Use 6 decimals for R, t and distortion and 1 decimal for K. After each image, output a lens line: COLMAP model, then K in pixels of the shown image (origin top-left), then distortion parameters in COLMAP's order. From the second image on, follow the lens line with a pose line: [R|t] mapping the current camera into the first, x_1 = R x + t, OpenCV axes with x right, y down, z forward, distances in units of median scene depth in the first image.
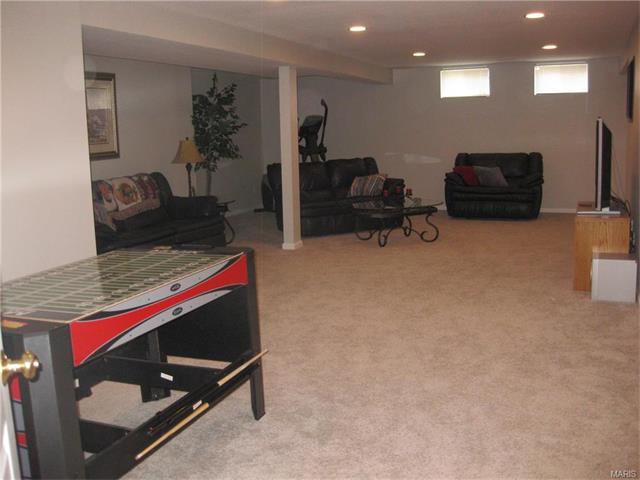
lens RADIAL K [[645.7, 0, 320.0], [0, 645.7, 240.0], [0, 0, 1]] dist [-0.181591, 0.115697]
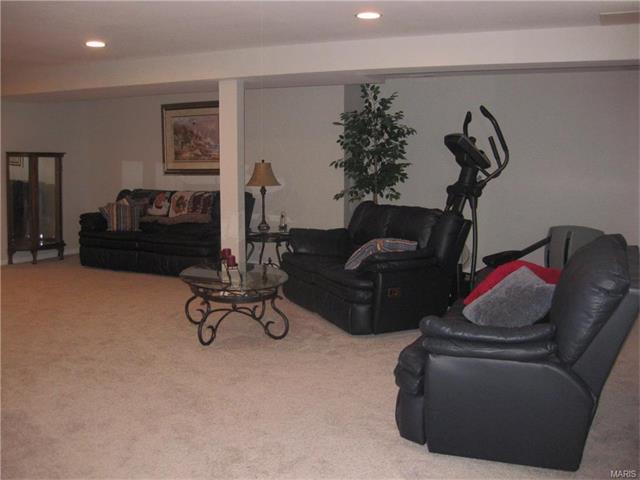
lens RADIAL K [[645.7, 0, 320.0], [0, 645.7, 240.0], [0, 0, 1]] dist [-0.181591, 0.115697]
pose [[-0.054828, 0.165153, -0.984743, 0.854866], [-0.162586, 0.971587, 0.171999, -0.250712], [0.985170, 0.169536, -0.026418, 1.262525]]
